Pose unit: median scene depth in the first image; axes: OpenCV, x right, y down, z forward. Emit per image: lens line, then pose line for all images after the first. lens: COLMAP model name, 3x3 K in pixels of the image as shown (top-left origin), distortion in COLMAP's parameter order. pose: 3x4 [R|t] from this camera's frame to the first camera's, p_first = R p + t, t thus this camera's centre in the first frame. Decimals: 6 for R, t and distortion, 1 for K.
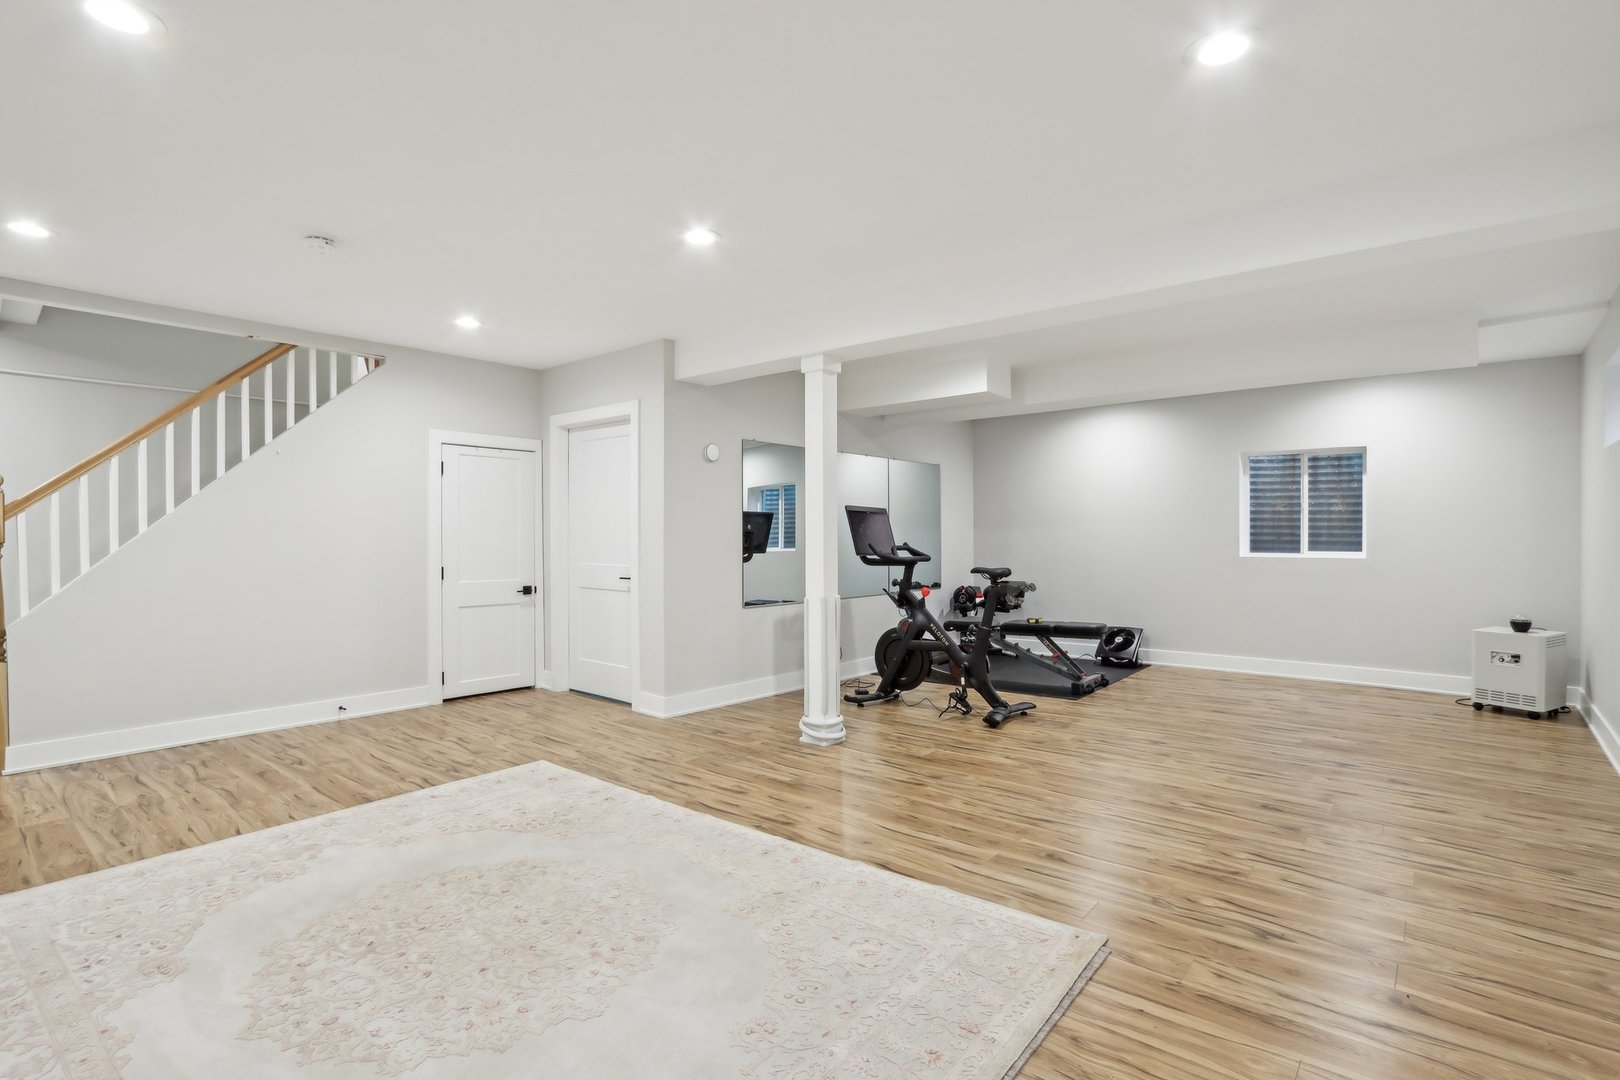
lens RADIAL K [[757.3, 0, 810.2], [0, 757.3, 542.8], [0, 0, 1]] dist [-0.000191, -0.000122]
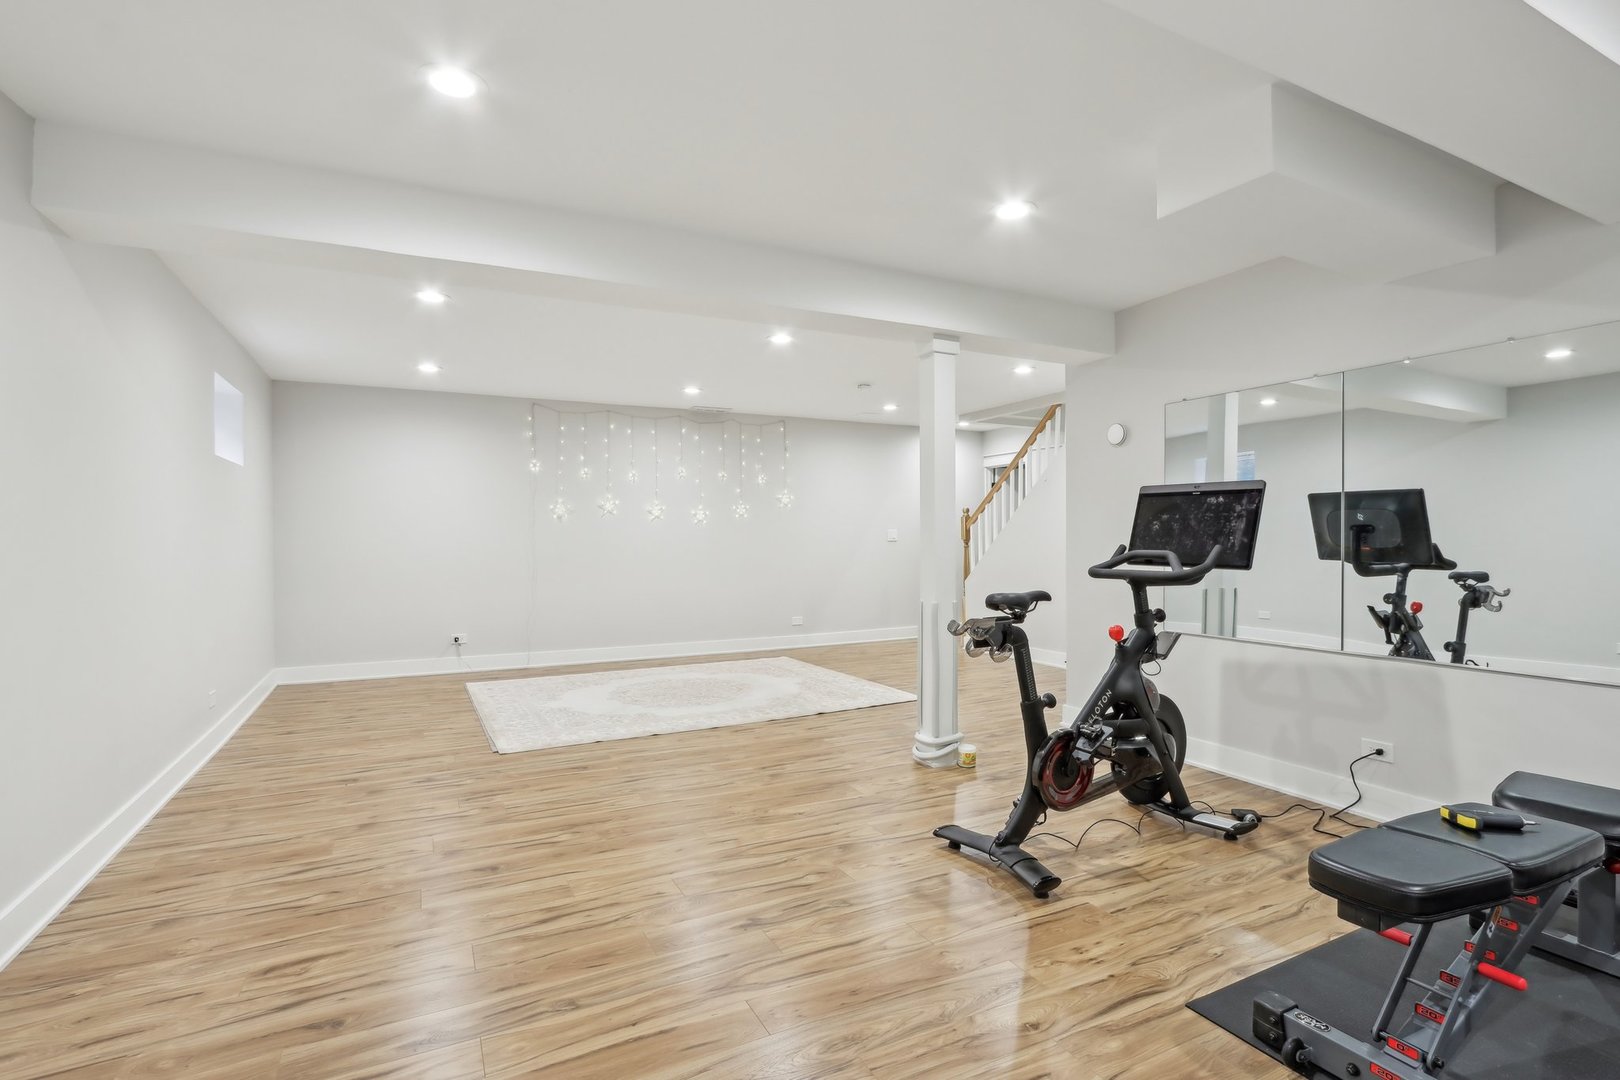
lens RADIAL K [[757.3, 0, 809.2], [0, 757.3, 541.1], [0, 0, 1]] dist [-0.000191, -0.000122]
pose [[-0.384409, 0.001061, -0.923162, 1.235293], [-0.003375, 0.999991, 0.002555, -0.003795], [0.923157, 0.004098, -0.384402, 1.643831]]
